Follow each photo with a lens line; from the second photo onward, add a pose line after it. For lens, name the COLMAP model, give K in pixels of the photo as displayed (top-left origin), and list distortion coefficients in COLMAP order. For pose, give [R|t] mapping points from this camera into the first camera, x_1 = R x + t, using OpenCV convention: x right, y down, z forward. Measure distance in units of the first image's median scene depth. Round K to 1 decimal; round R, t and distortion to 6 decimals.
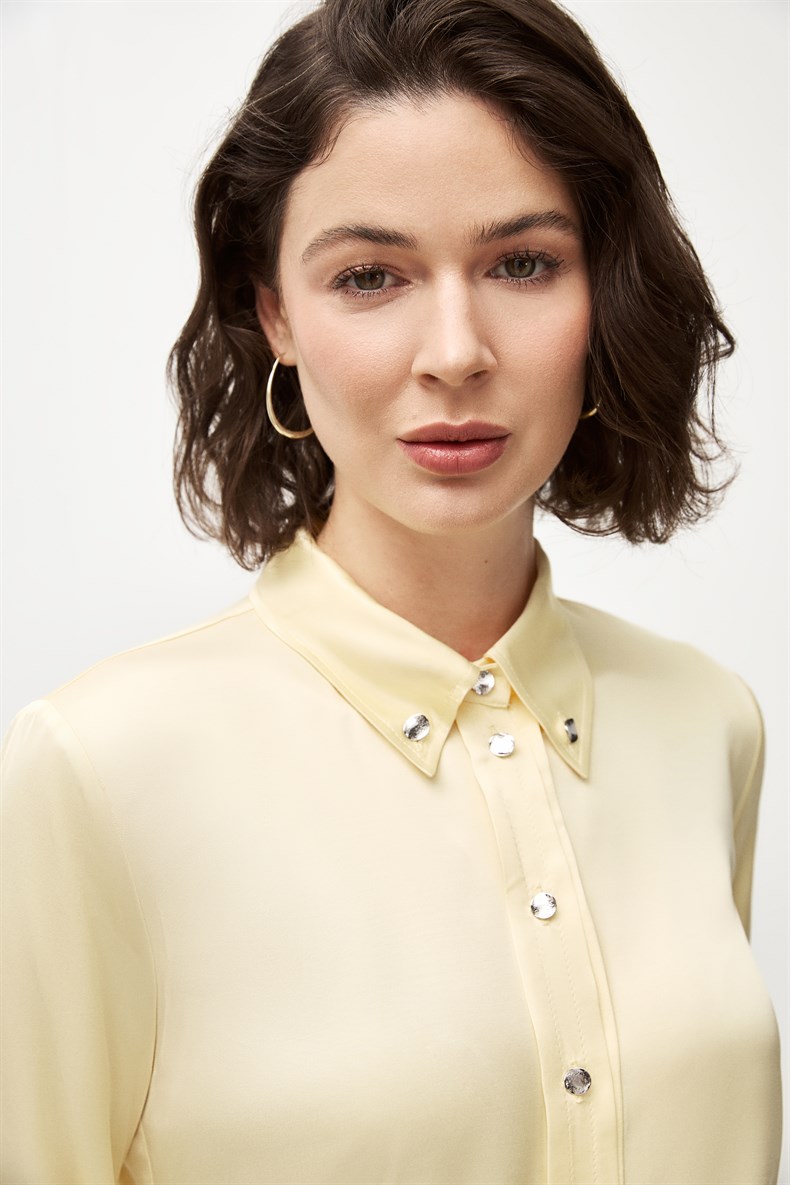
lens RADIAL K [[2114.0, 0, 395.0], [0, 2114.0, 592.5], [0, 0, 1]] dist [-0.046911, -0.101971]
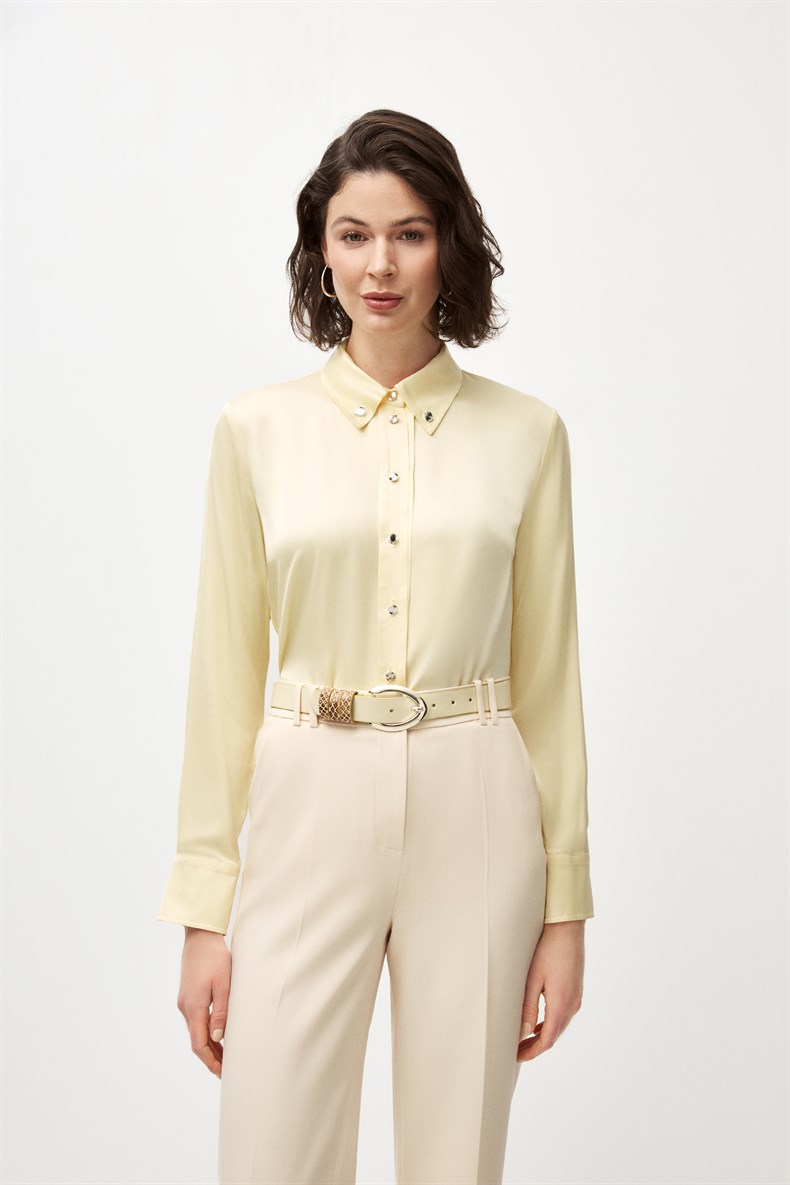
lens RADIAL K [[2636.2, 0, 395.0], [0, 2636.2, 592.5], [0, 0, 1]] dist [-0.066186, -0.062063]
pose [[0.990533, 0.072249, -0.116723, 0.467466], [-0.071239, 0.997377, 0.012803, 0.260230], [0.117342, -0.004366, 0.993082, -2.359662]]
